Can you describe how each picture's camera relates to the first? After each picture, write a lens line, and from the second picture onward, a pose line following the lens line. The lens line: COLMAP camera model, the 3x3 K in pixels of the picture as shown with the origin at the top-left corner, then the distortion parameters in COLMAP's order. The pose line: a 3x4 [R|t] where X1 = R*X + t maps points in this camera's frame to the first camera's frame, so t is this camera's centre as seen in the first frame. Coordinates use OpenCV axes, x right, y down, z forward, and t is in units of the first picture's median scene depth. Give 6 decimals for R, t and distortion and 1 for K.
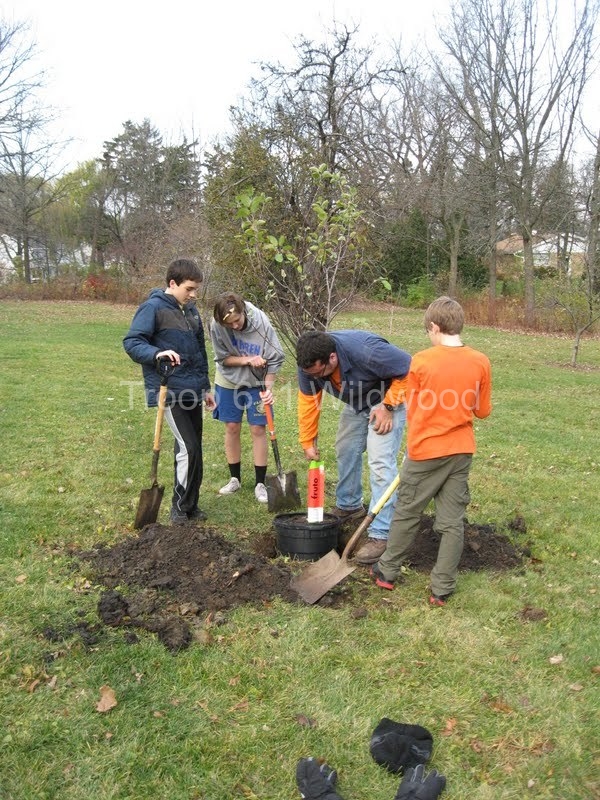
lens RADIAL K [[830.3, 0, 307.4], [0, 830.3, 399.2], [0, 0, 1]] dist [-0.137848, 0.061306]
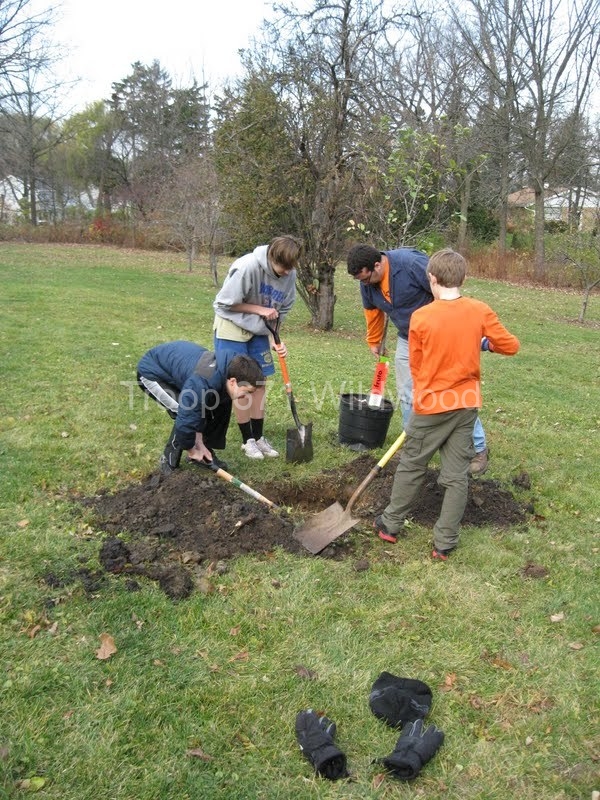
lens RADIAL K [[830.3, 0, 307.4], [0, 830.3, 399.2], [0, 0, 1]] dist [-0.137848, 0.061306]
pose [[0.999691, 0.024400, -0.004744, -0.000960], [-0.024062, 0.997812, 0.061588, -0.000610], [0.006236, -0.061455, 0.998090, 0.004746]]
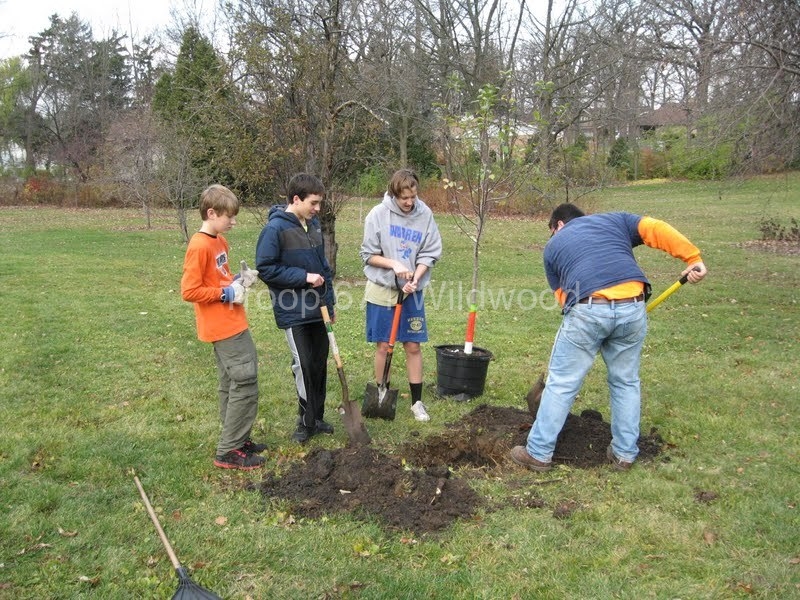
lens RADIAL K [[830.3, 0, 397.7], [0, 830.3, 295.8], [0, 0, 1]] dist [-0.137848, 0.061306]
pose [[0.981584, -0.062885, 0.180386, -0.123189], [0.061157, 0.998013, 0.015132, -0.017383], [-0.180979, -0.003821, 0.983480, 0.010849]]
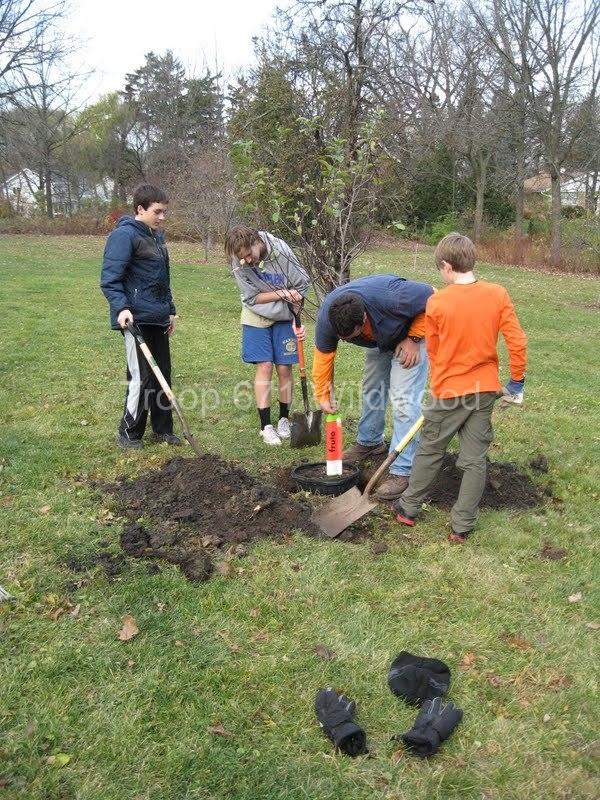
lens RADIAL K [[830.3, 0, 307.4], [0, 830.3, 399.2], [0, 0, 1]] dist [-0.137848, 0.061306]
pose [[0.999577, 0.013850, -0.025558, -0.000657], [-0.011898, 0.997110, 0.075036, 0.001471], [0.026523, -0.074700, 0.996853, 0.001887]]
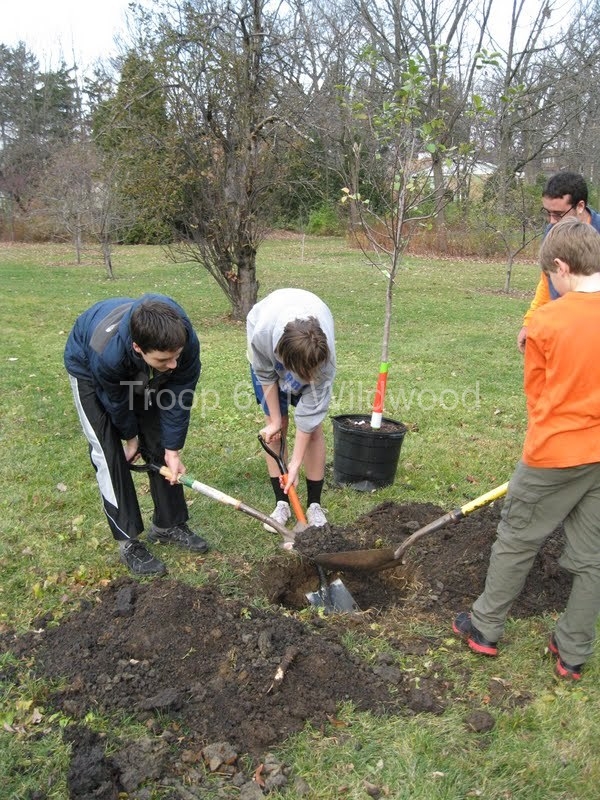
lens RADIAL K [[830.3, 0, 307.4], [0, 830.3, 399.2], [0, 0, 1]] dist [-0.137848, 0.061306]
pose [[0.990946, -0.052700, 0.123488, -0.053632], [0.042116, 0.995335, 0.086802, -0.019400], [-0.127486, -0.080816, 0.988542, 0.164933]]
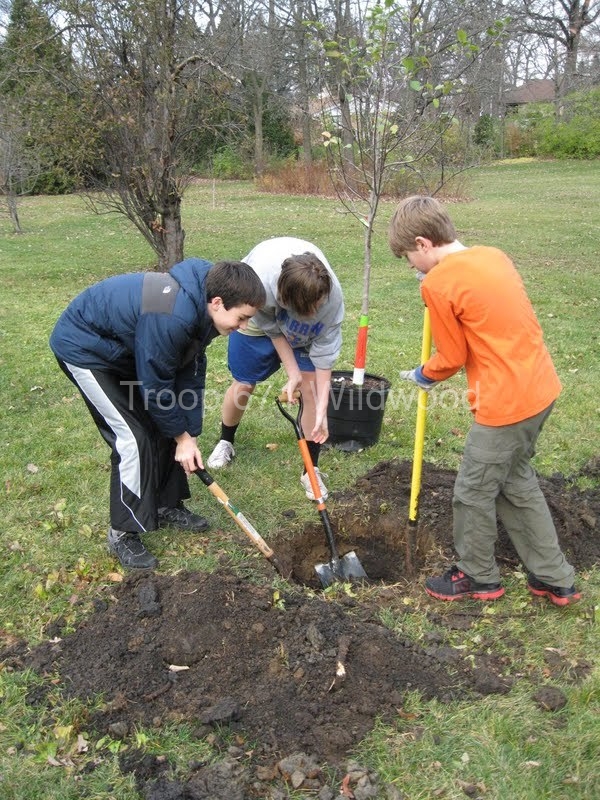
lens RADIAL K [[830.3, 0, 307.4], [0, 830.3, 399.2], [0, 0, 1]] dist [-0.137848, 0.061306]
pose [[0.967317, -0.113249, 0.226875, -0.089127], [0.077702, 0.984067, 0.159921, -0.027404], [-0.241372, -0.137066, 0.960704, 0.197362]]
